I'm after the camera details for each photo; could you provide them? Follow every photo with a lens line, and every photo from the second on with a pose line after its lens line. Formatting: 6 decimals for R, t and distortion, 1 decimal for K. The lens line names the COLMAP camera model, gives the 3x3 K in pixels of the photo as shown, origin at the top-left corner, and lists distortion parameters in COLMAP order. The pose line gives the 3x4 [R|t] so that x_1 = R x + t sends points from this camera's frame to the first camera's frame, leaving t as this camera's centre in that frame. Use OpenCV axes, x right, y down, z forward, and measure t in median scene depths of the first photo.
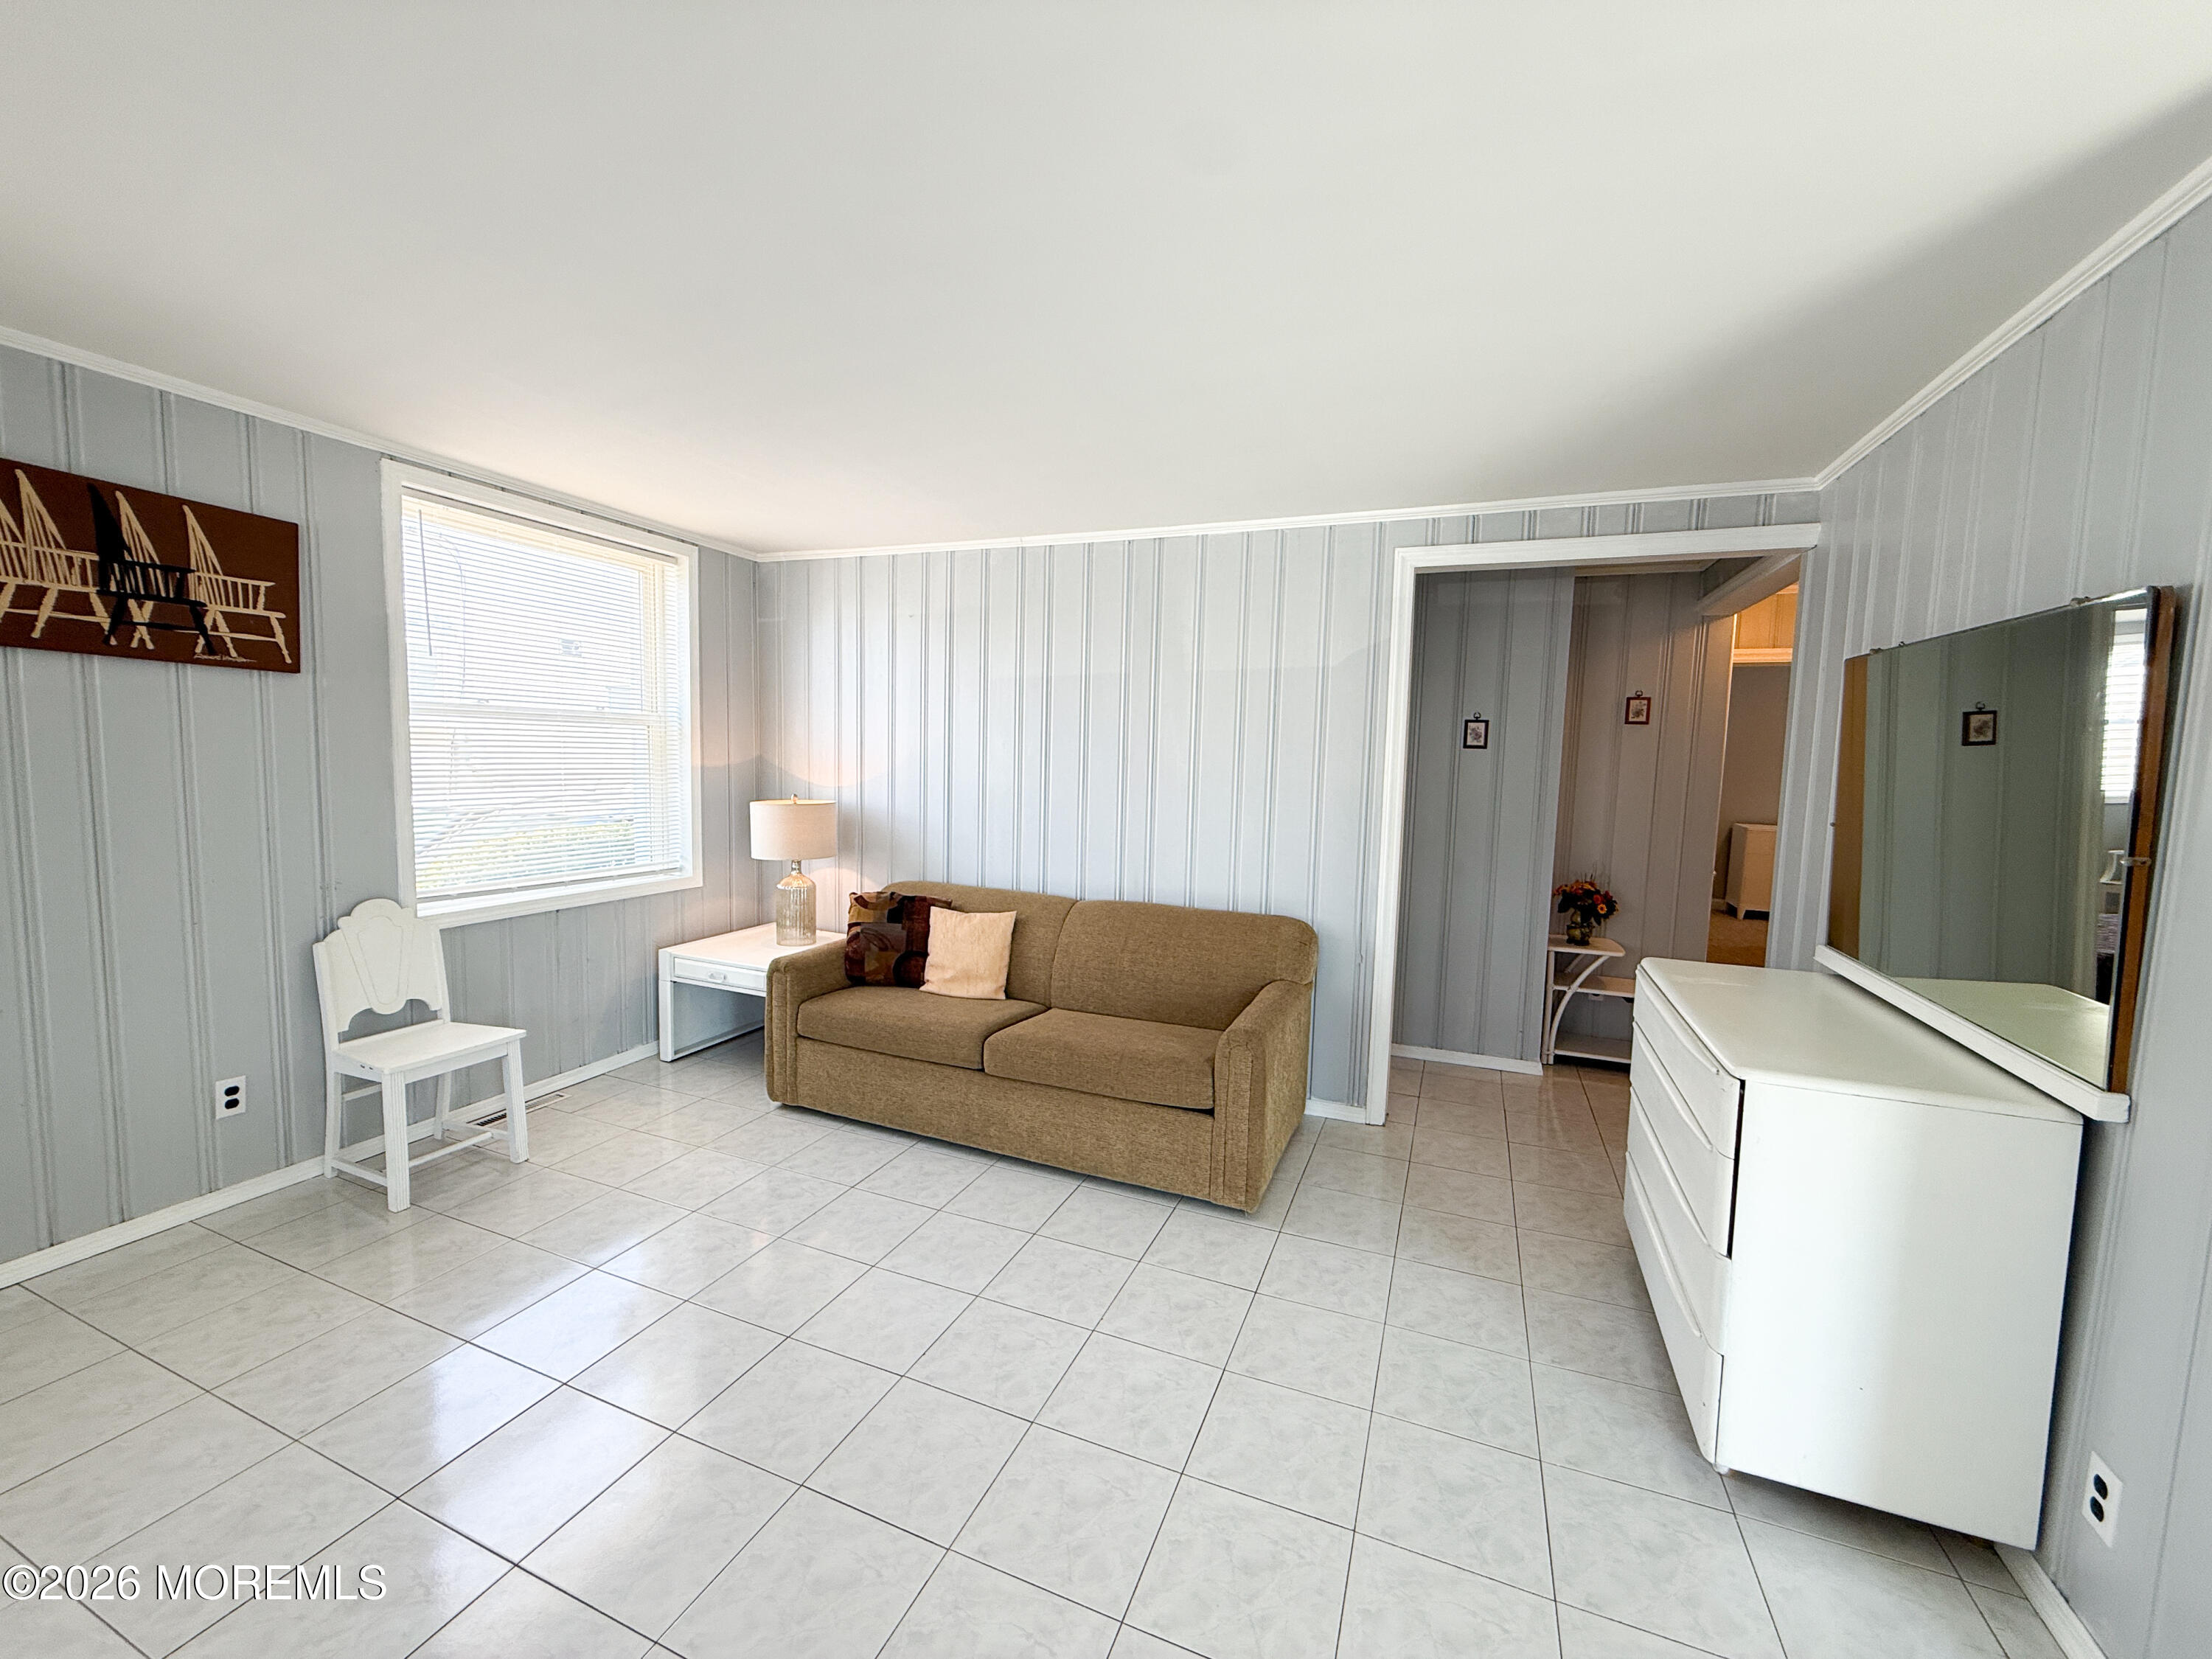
lens RADIAL K [[876.3, 0, 1100.2], [0, 876.3, 829.1], [0, 0, 1]] dist [-0.003052, -0.000500]
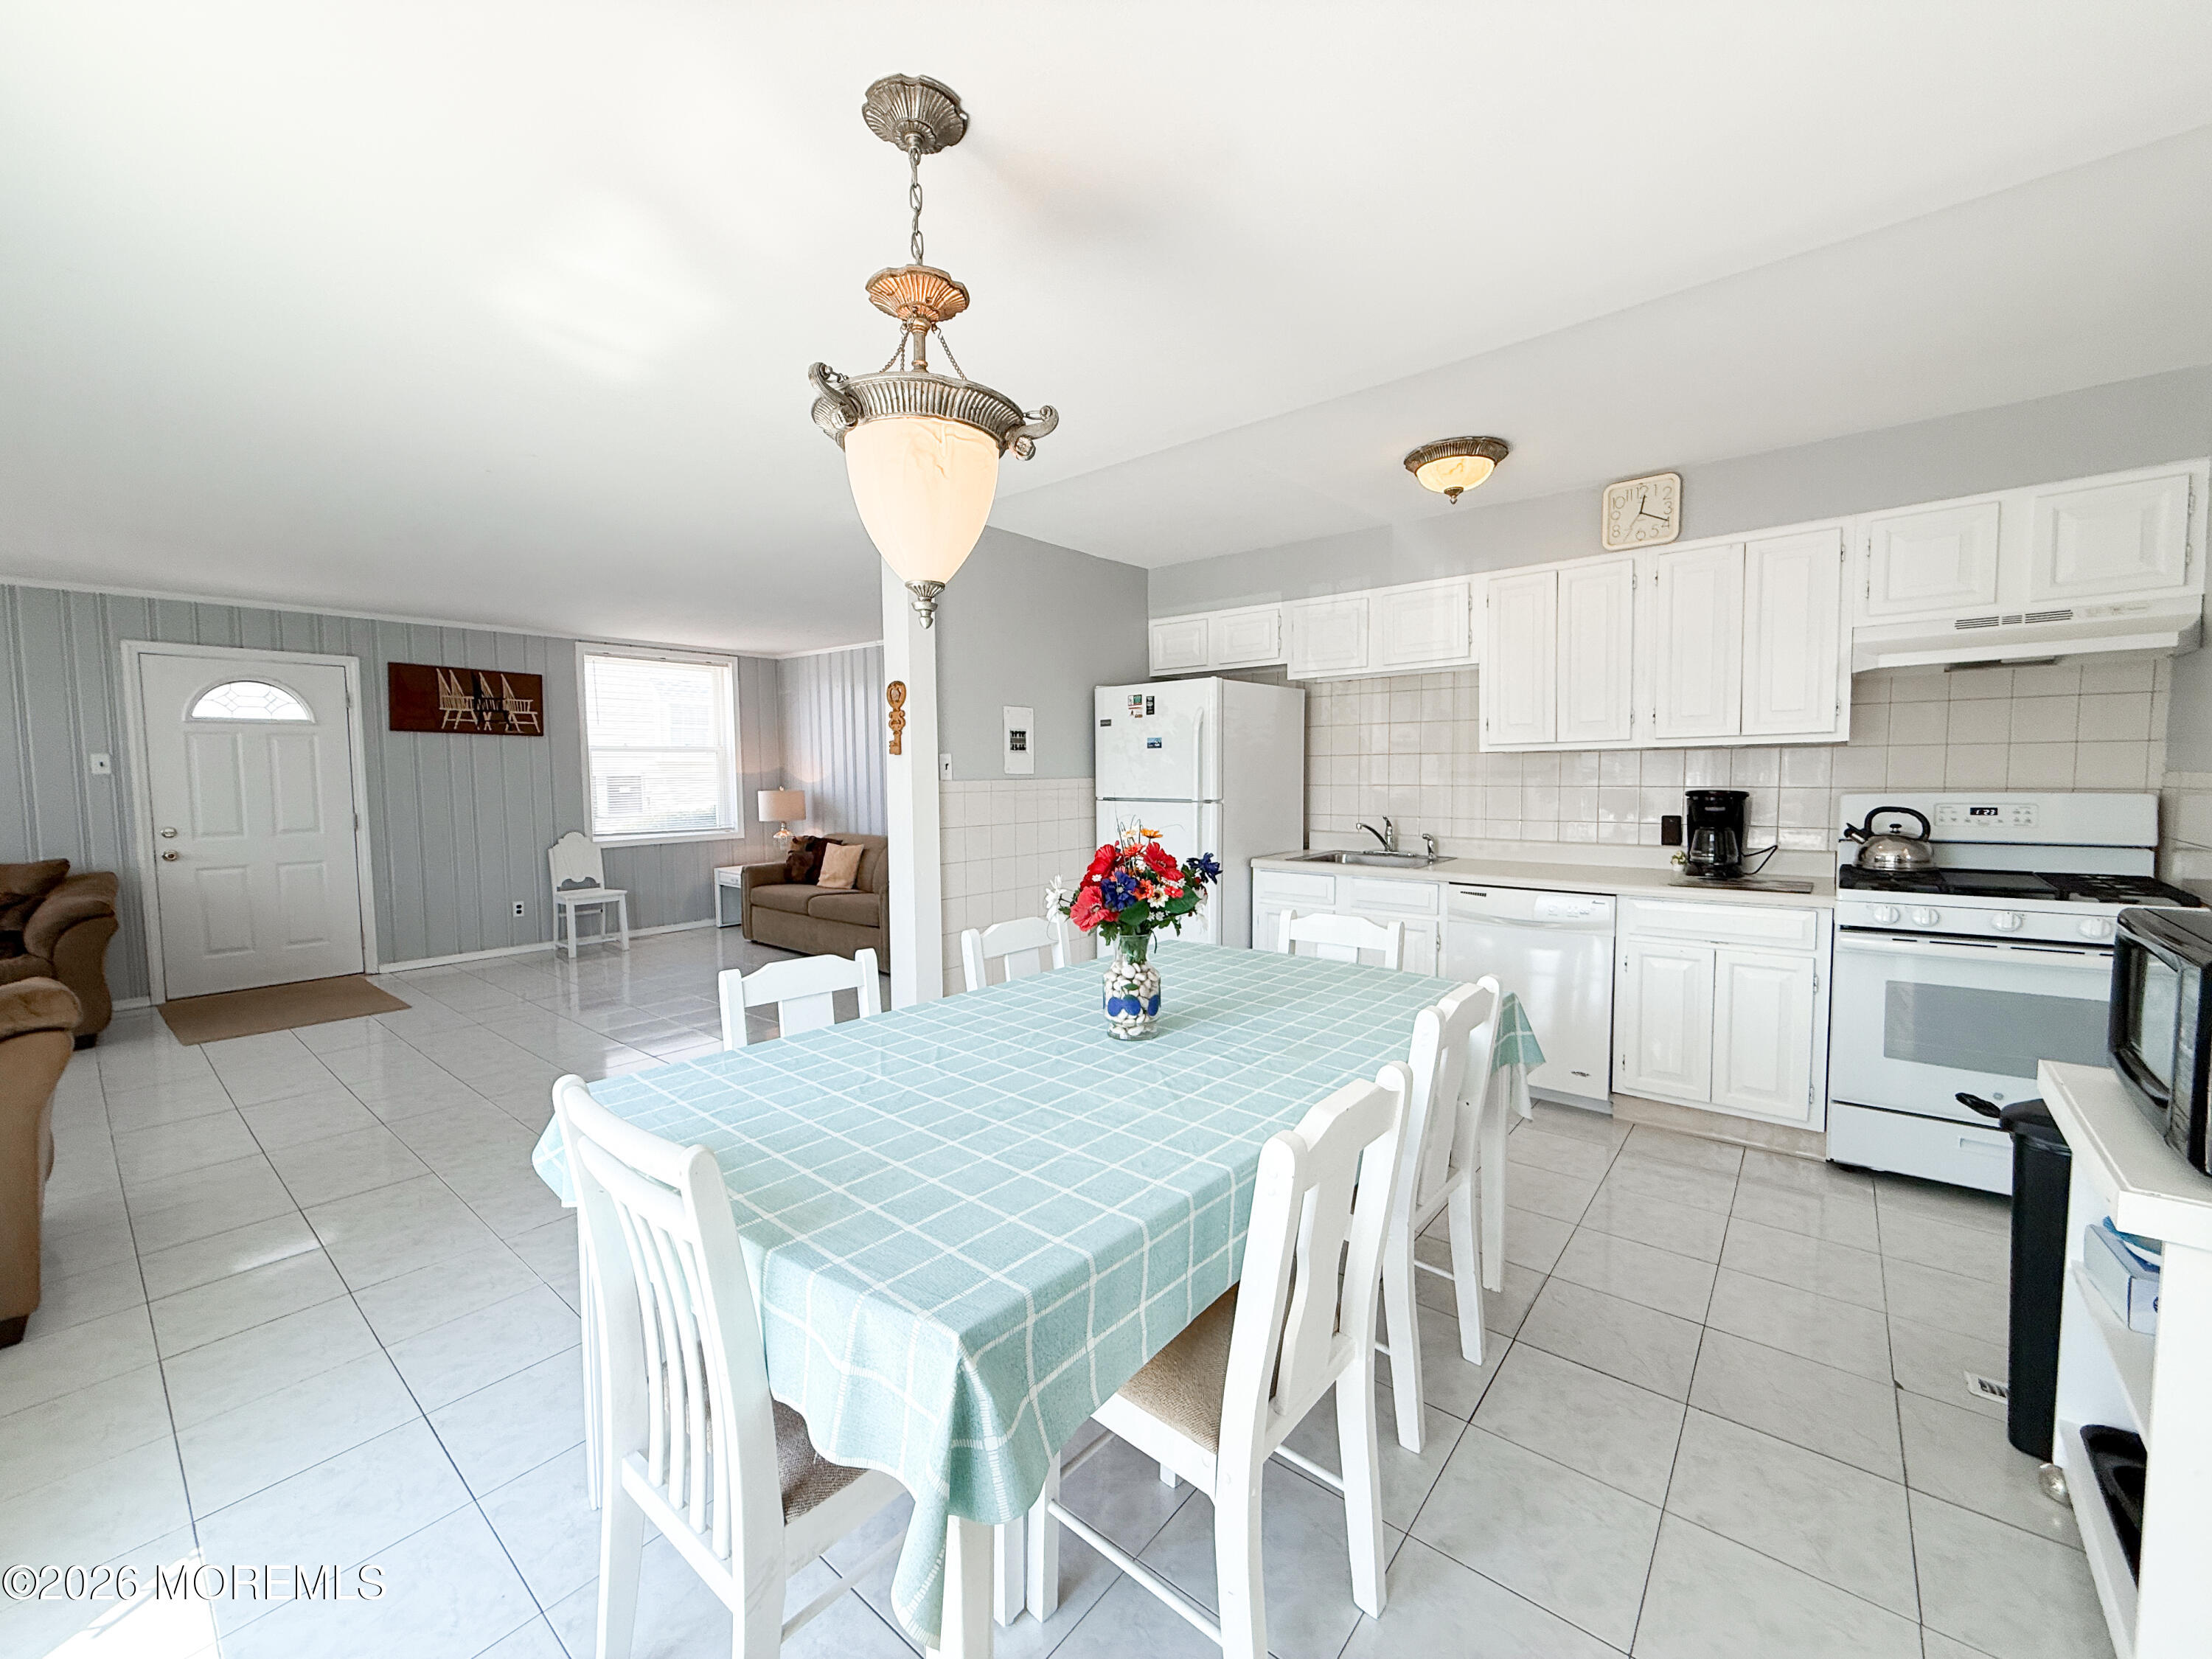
lens RADIAL K [[879.2, 0, 1092.3], [0, 879.2, 828.6], [0, 0, 1]] dist [0.002318, 0.000253]
pose [[0.952874, -0.014752, -0.303007, 0.991428], [0.008602, 0.999729, -0.021618, 0.111866], [0.303244, 0.017993, 0.952743, -0.669023]]
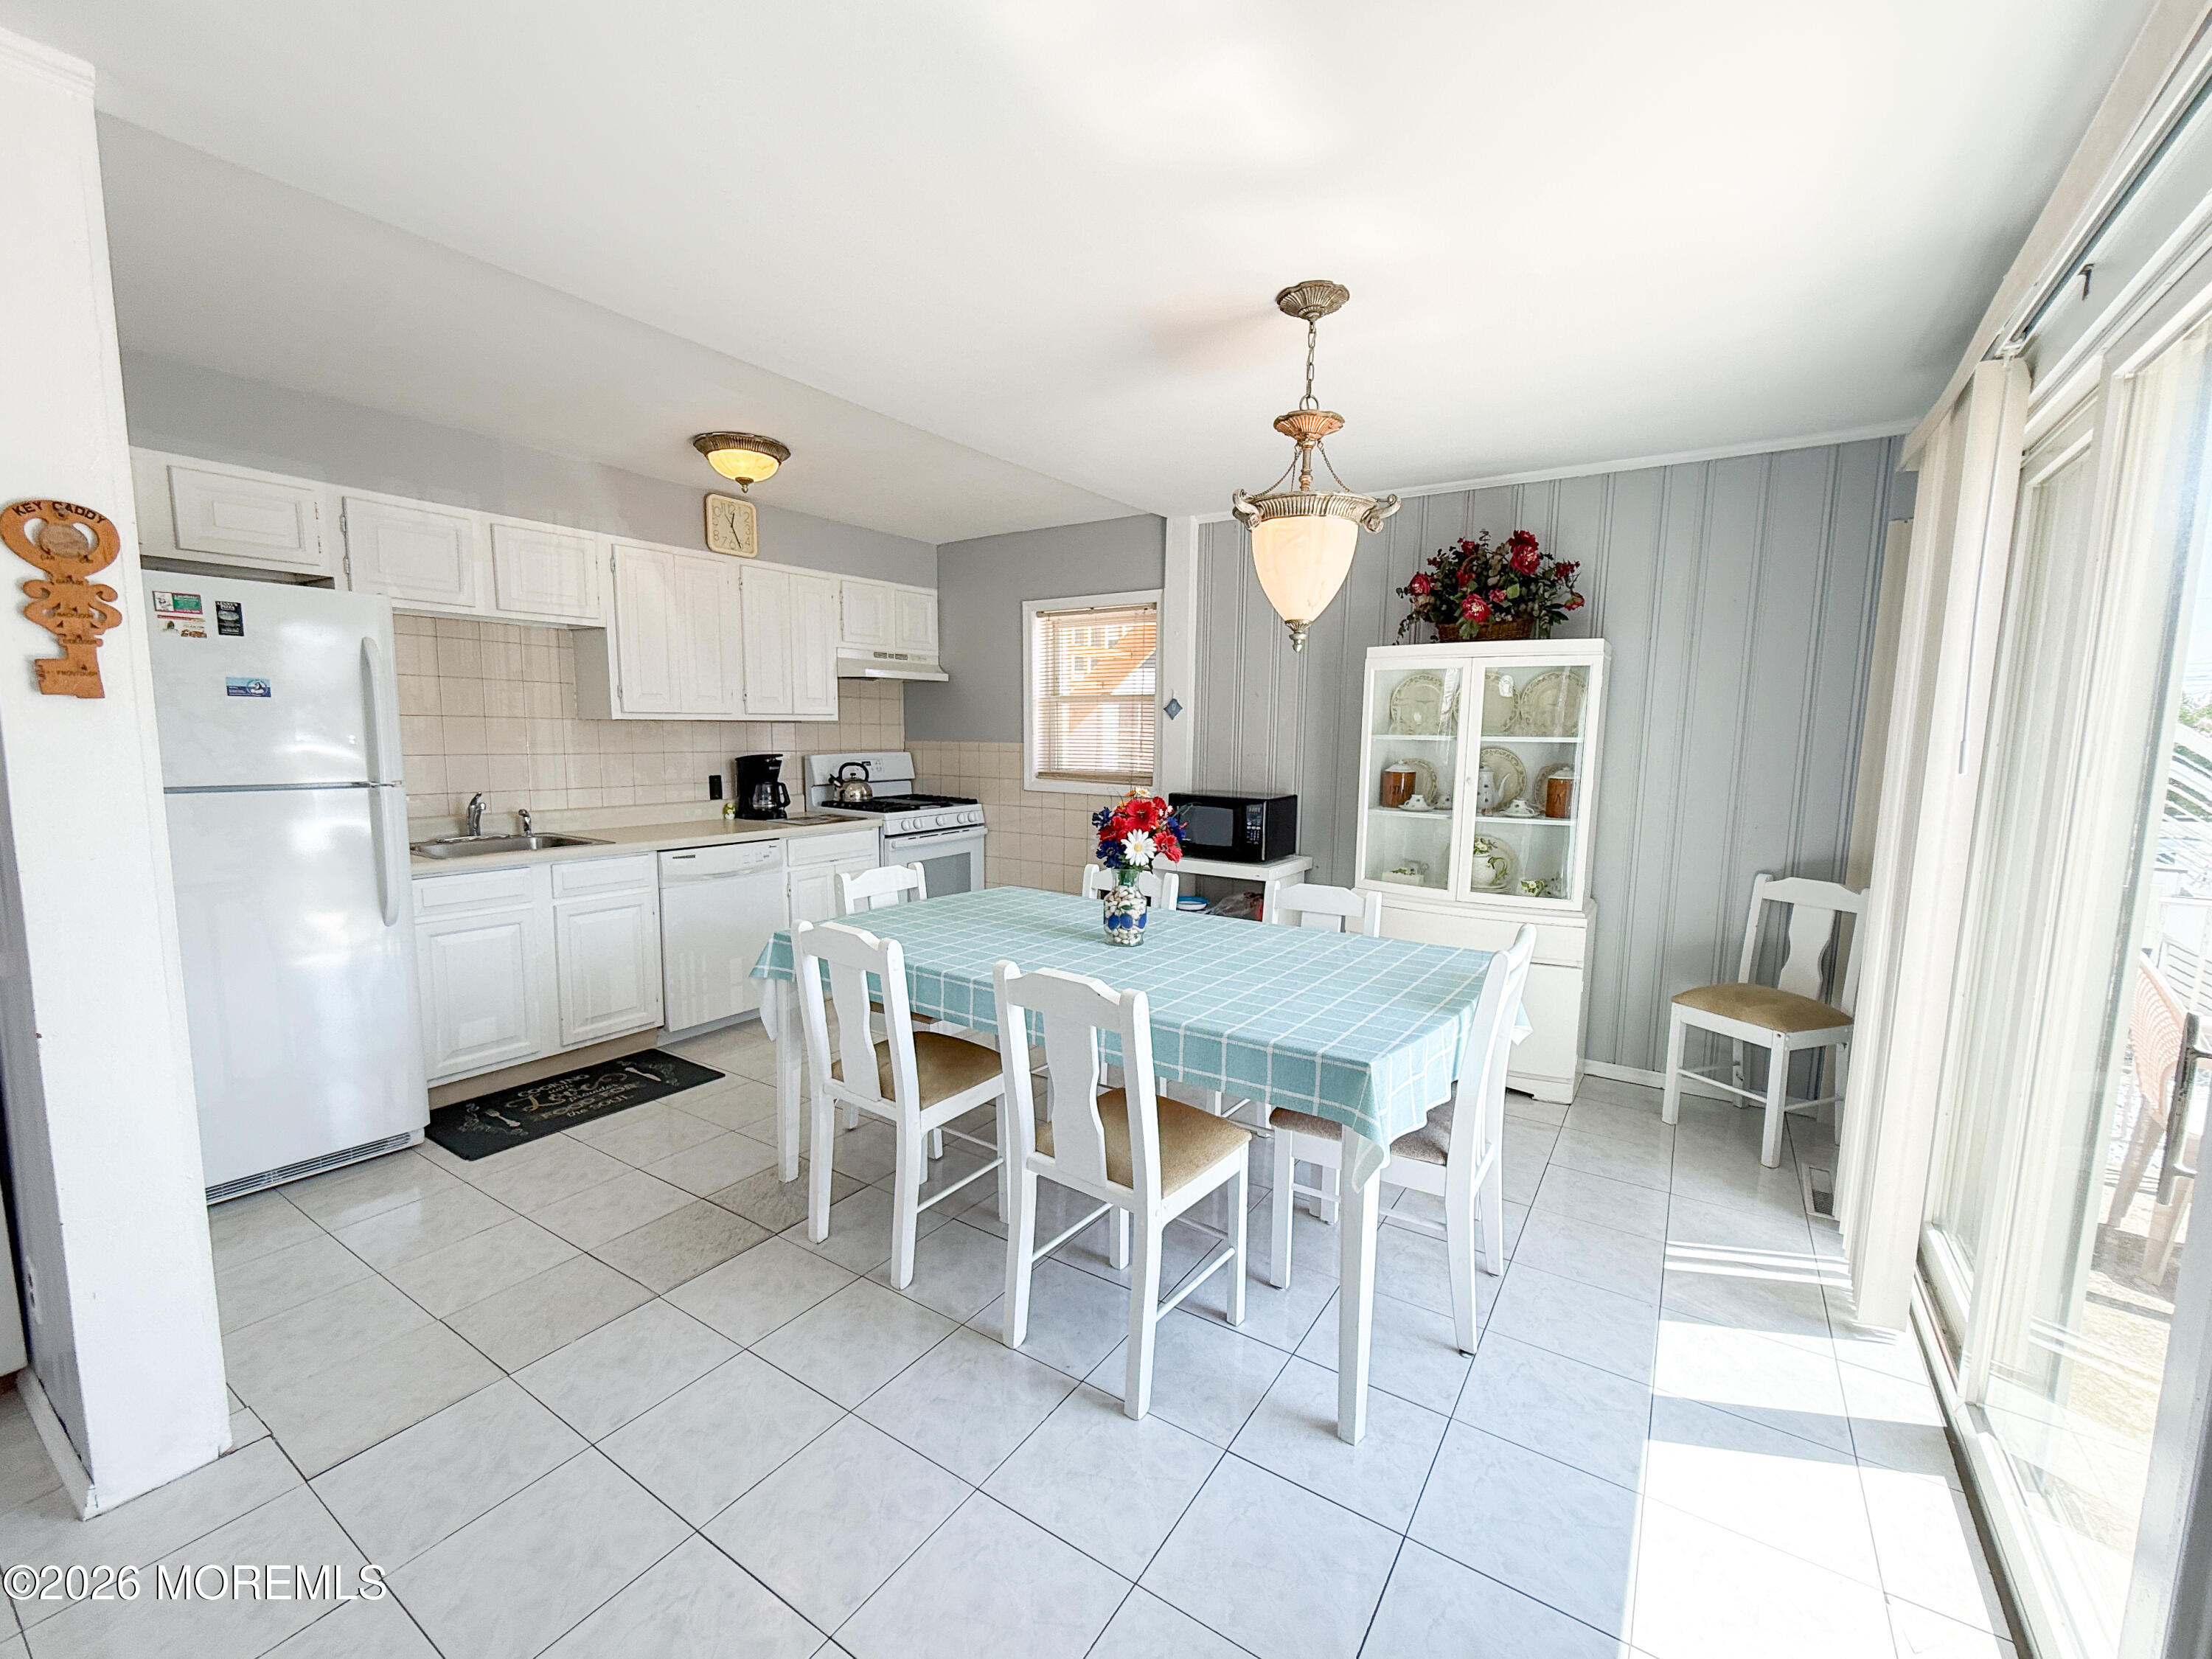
lens RADIAL K [[923.3, 0, 1101.8], [0, 923.3, 839.3], [0, 0, 1]] dist [-0.001303, 0.000026]
pose [[0.188231, -0.137886, 0.972397, 0.115735], [0.074437, 0.989251, 0.125866, 0.044885], [-0.979300, 0.048691, 0.196471, -0.279418]]
